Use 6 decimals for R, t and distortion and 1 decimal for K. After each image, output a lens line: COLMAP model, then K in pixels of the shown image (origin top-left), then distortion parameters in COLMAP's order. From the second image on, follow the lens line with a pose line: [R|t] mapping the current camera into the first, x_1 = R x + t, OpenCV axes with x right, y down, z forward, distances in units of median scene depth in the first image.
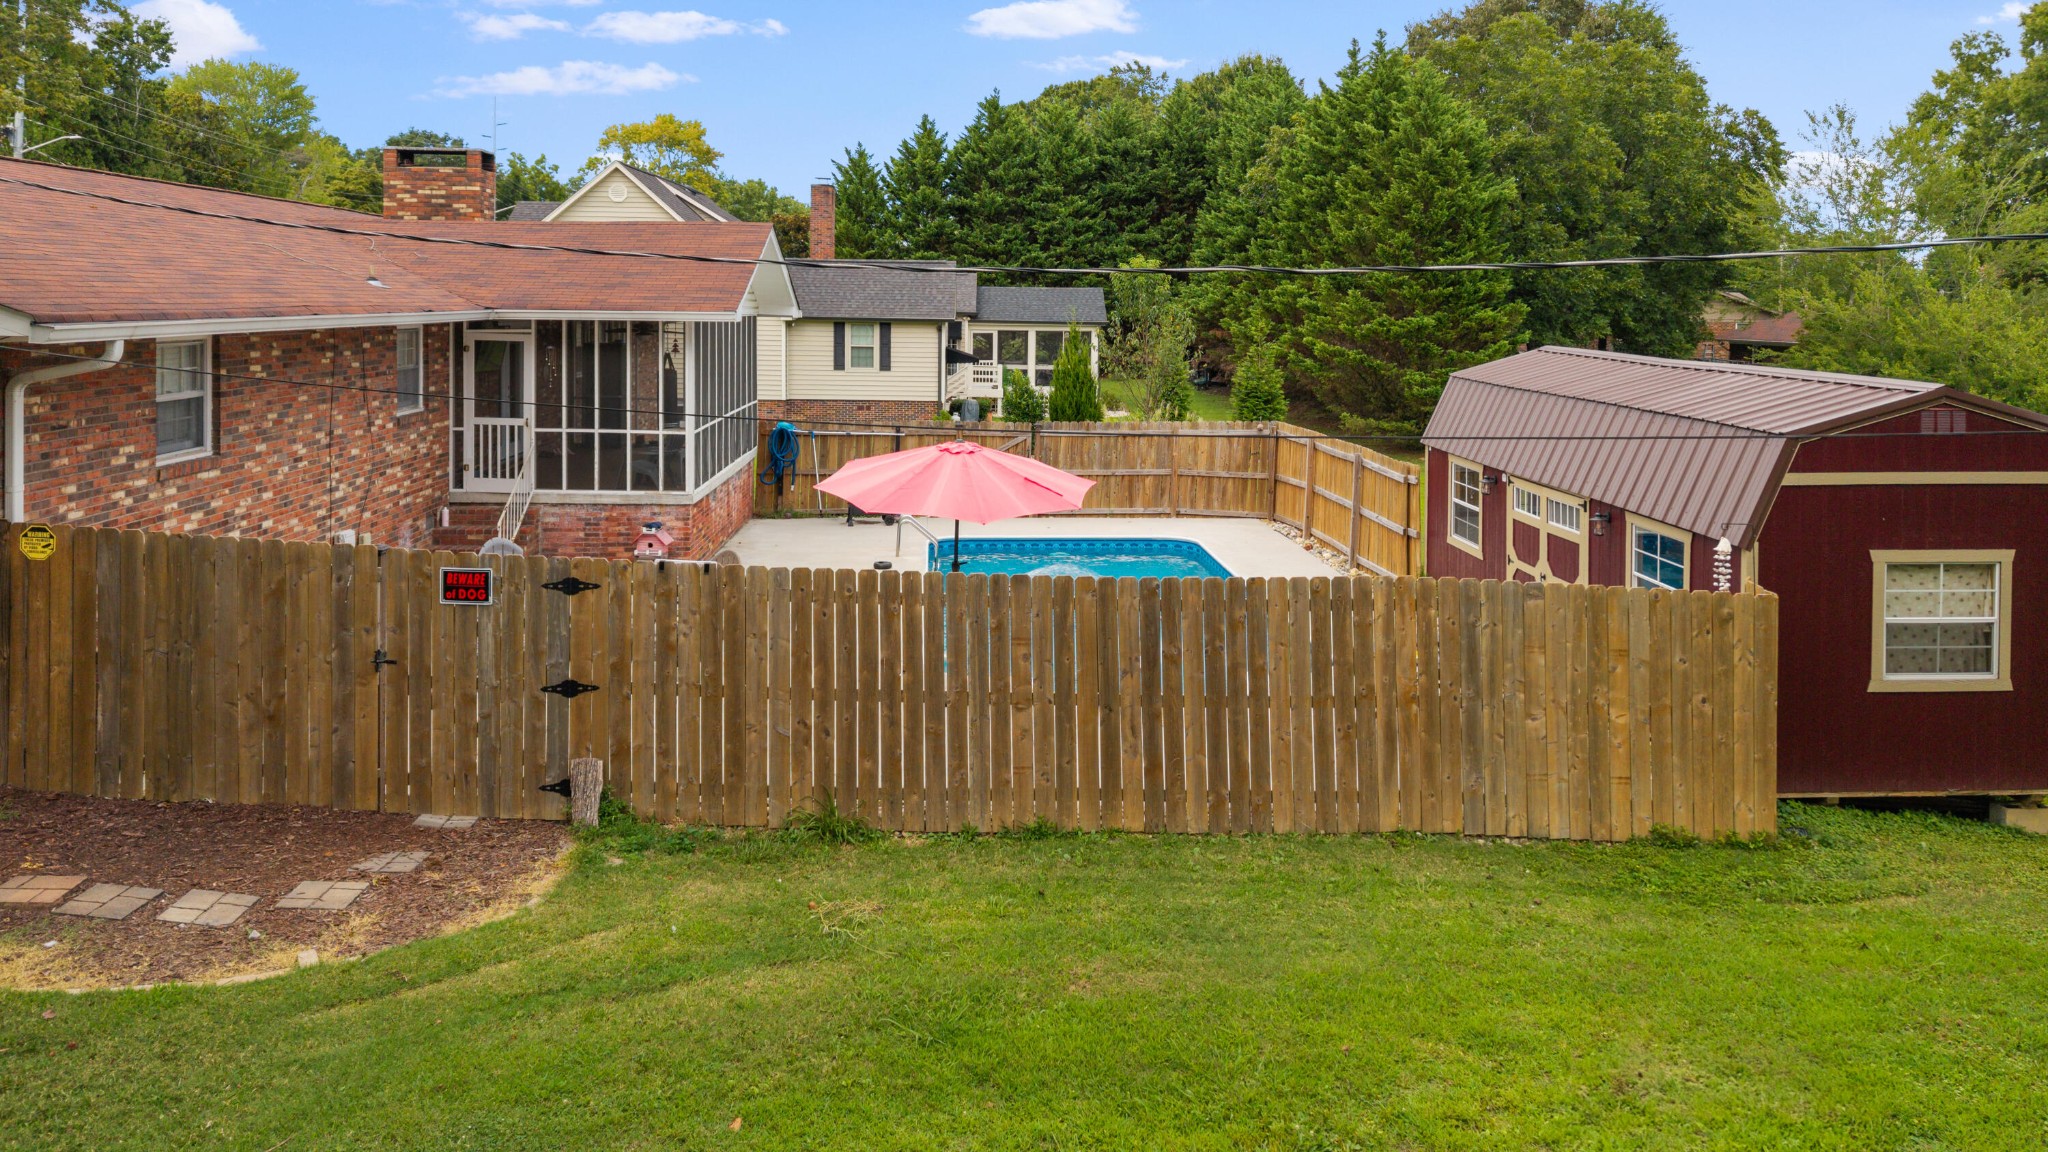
lens RADIAL K [[1416.1, 0, 1020.9], [0, 1416.1, 334.9], [0, 0, 1]] dist [-0.000322, 0.000955]
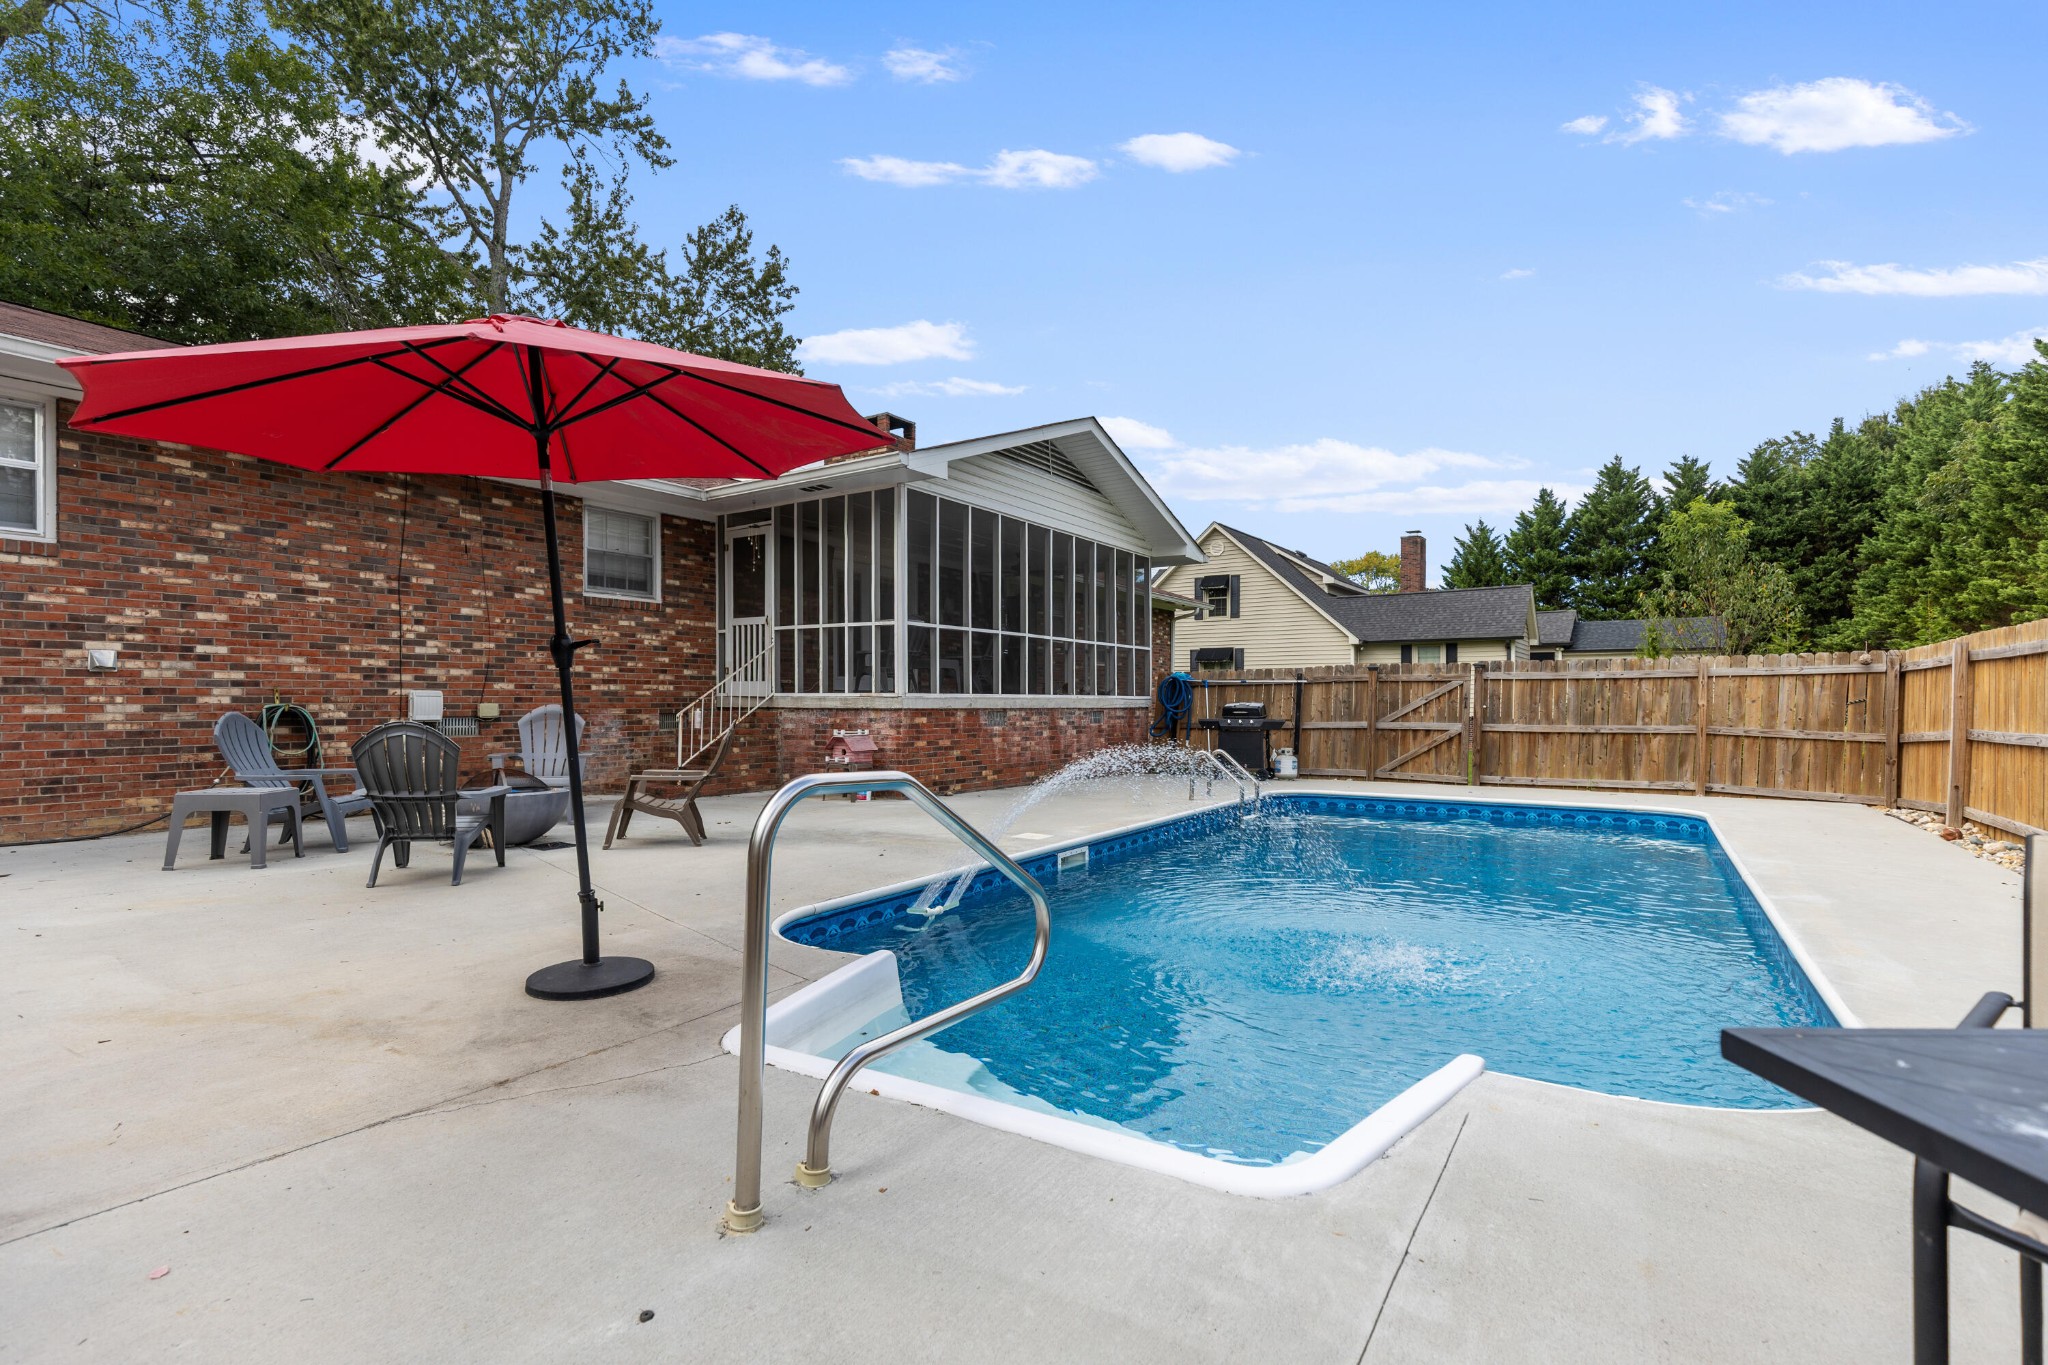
lens RADIAL K [[911.2, 0, 1068.8], [0, 911.2, 708.2], [0, 0, 1]] dist [0.000976, 0.000746]
pose [[0.810372, -0.016013, -0.585697, 0.118984], [-0.000687, 0.999600, -0.028280, 0.099452], [0.585916, 0.023320, 0.810037, 0.459472]]
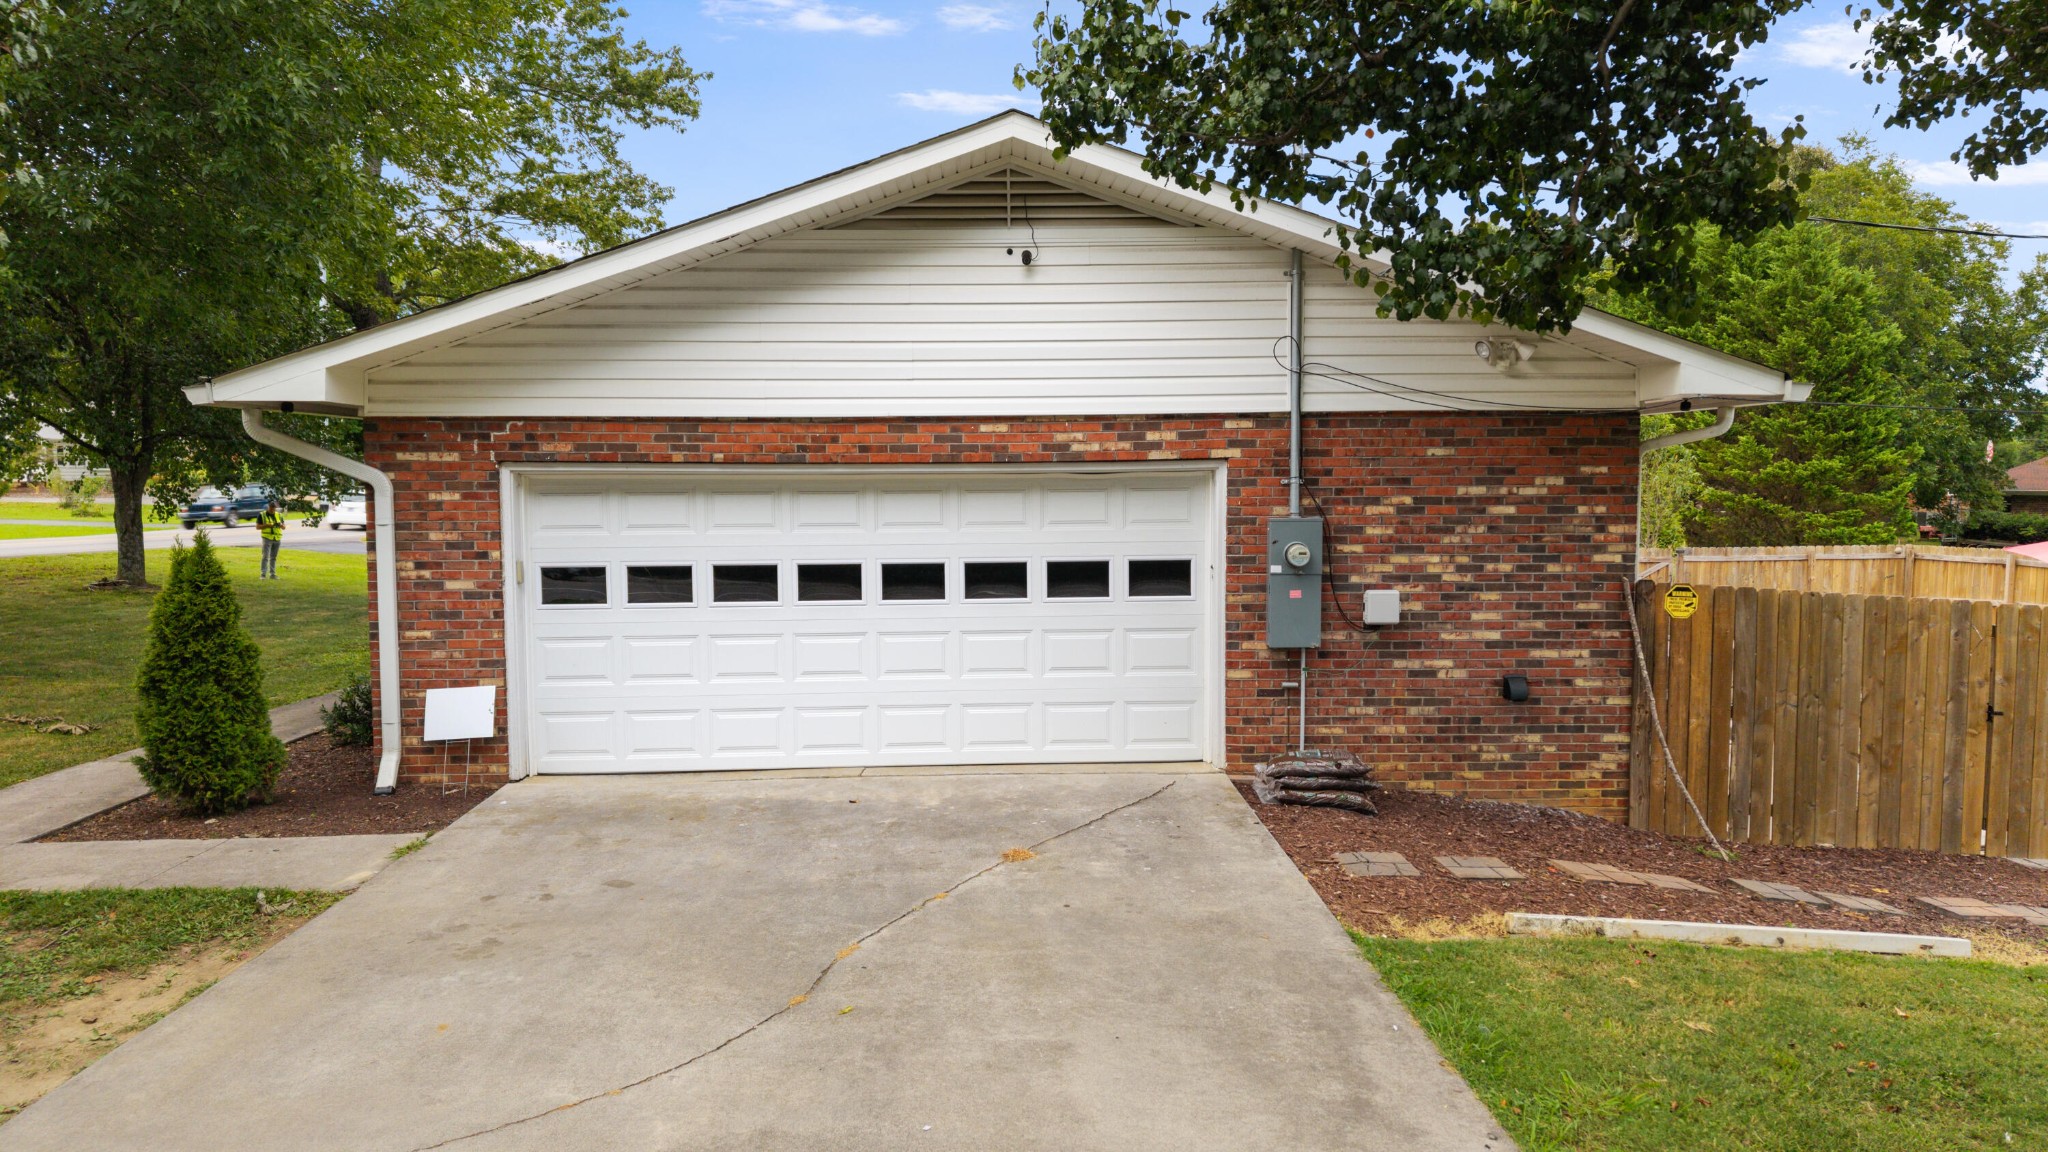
lens RADIAL K [[1354.3, 0, 1024.0], [0, 1354.3, 576.0], [0, 0, 1]] dist [-0.004431, -0.005466]
pose [[0.999171, -0.014734, -0.037942, -0.426013], [0.016458, 0.998827, 0.045529, 0.027779], [0.037227, -0.046116, 0.998242, -0.005024]]
